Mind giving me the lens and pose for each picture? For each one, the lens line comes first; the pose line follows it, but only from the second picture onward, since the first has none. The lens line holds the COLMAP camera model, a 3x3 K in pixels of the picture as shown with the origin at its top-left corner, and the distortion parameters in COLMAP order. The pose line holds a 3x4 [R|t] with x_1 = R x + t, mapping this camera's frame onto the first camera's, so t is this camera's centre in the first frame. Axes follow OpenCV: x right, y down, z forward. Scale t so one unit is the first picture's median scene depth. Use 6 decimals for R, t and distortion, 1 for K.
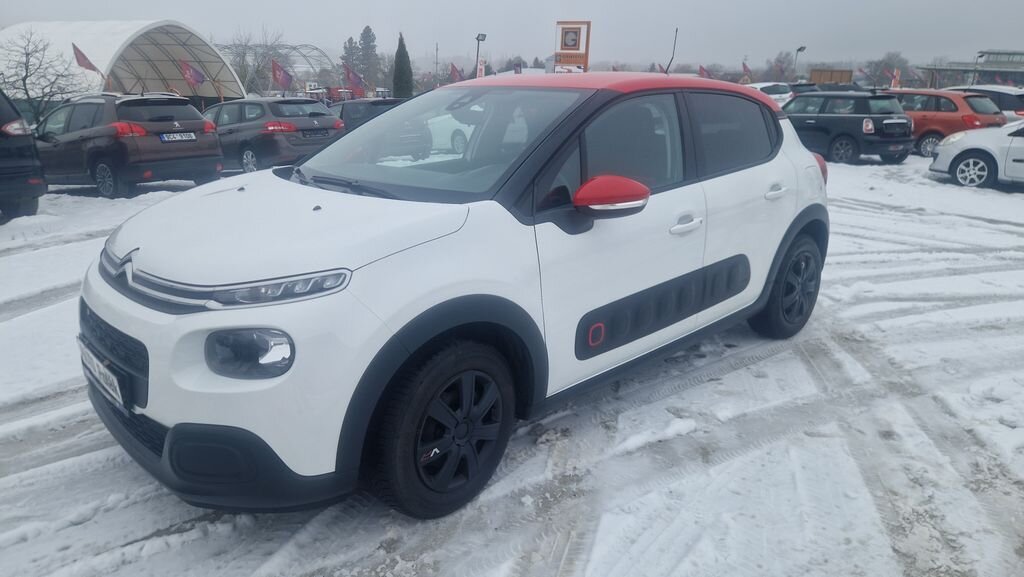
lens RADIAL K [[671.6, 0, 500.5], [0, 671.6, 287.7], [0, 0, 1]] dist [0.062977, -0.054596]
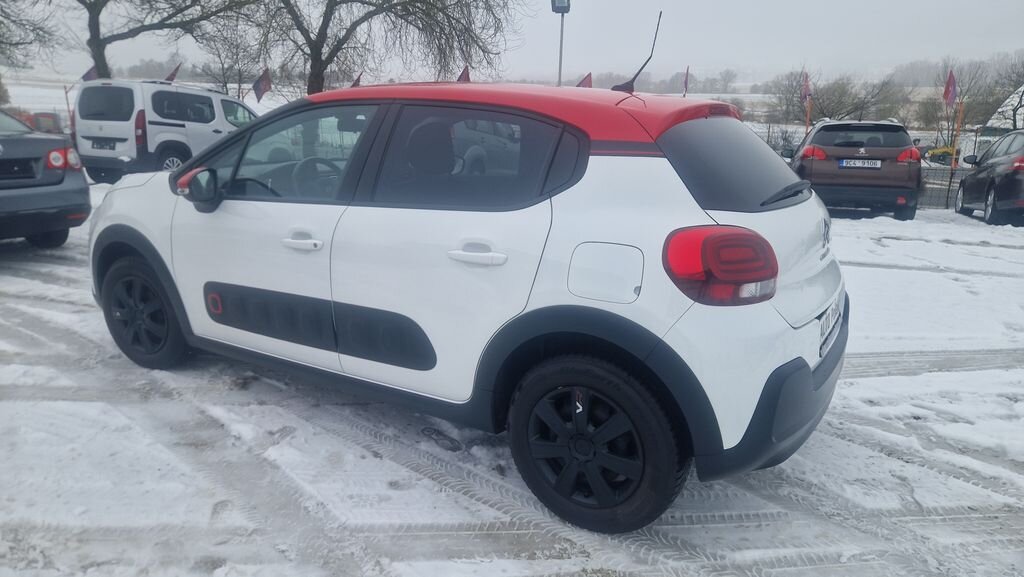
lens RADIAL K [[671.6, 0, 500.5], [0, 671.6, 287.7], [0, 0, 1]] dist [0.062977, -0.054596]
pose [[0.257452, 0.249859, -0.933429, 1.133177], [-0.288966, 0.941694, 0.172371, -0.252113], [0.922072, 0.225352, 0.314642, 0.891912]]
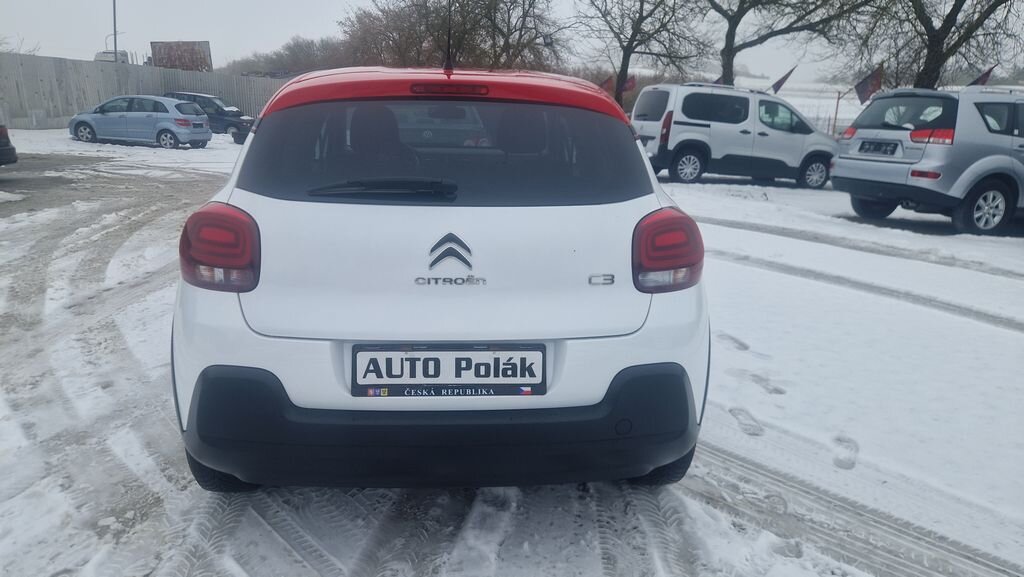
lens RADIAL K [[683.6, 0, 497.6], [0, 683.6, 289.1], [0, 0, 1]] dist [0.059967, -0.051658]
pose [[-0.620958, 0.195334, -0.759115, 0.908887], [-0.236200, 0.876807, 0.418831, -0.509286], [0.747409, 0.439379, -0.498323, 1.801138]]
